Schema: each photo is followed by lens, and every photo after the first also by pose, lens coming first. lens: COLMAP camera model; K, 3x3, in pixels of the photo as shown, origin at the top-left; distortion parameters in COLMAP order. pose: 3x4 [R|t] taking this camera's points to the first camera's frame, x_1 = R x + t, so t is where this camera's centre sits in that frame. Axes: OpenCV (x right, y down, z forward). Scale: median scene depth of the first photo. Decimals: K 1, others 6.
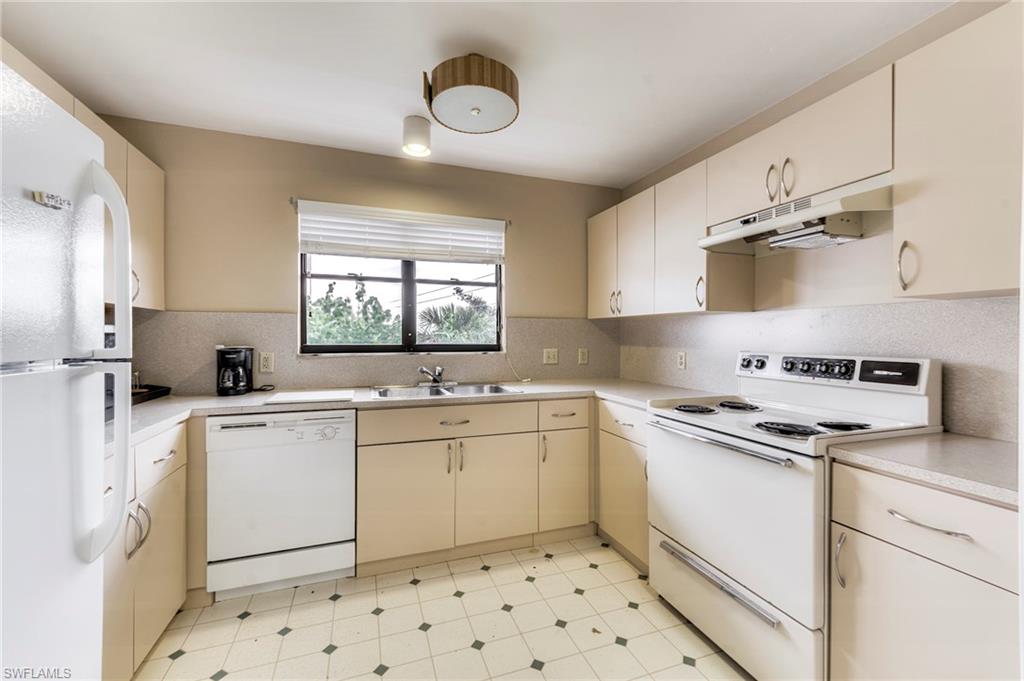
lens RADIAL K [[409.1, 0, 509.4], [0, 409.1, 339.1], [0, 0, 1]] dist [0.008495, -0.000881]
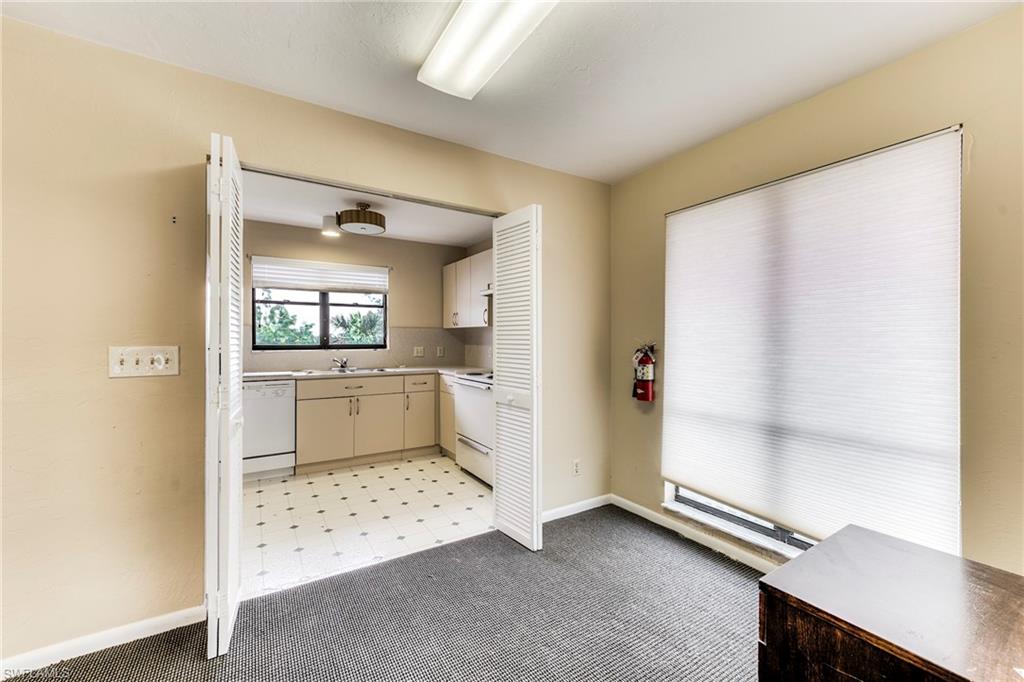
lens RADIAL K [[409.1, 0, 514.7], [0, 409.1, 337.0], [0, 0, 1]] dist [0.008495, -0.000881]
pose [[0.976223, -0.002020, 0.216758, 0.138849], [0.004445, 0.999933, -0.010701, 0.003879], [-0.216721, 0.011410, 0.976167, -0.759153]]
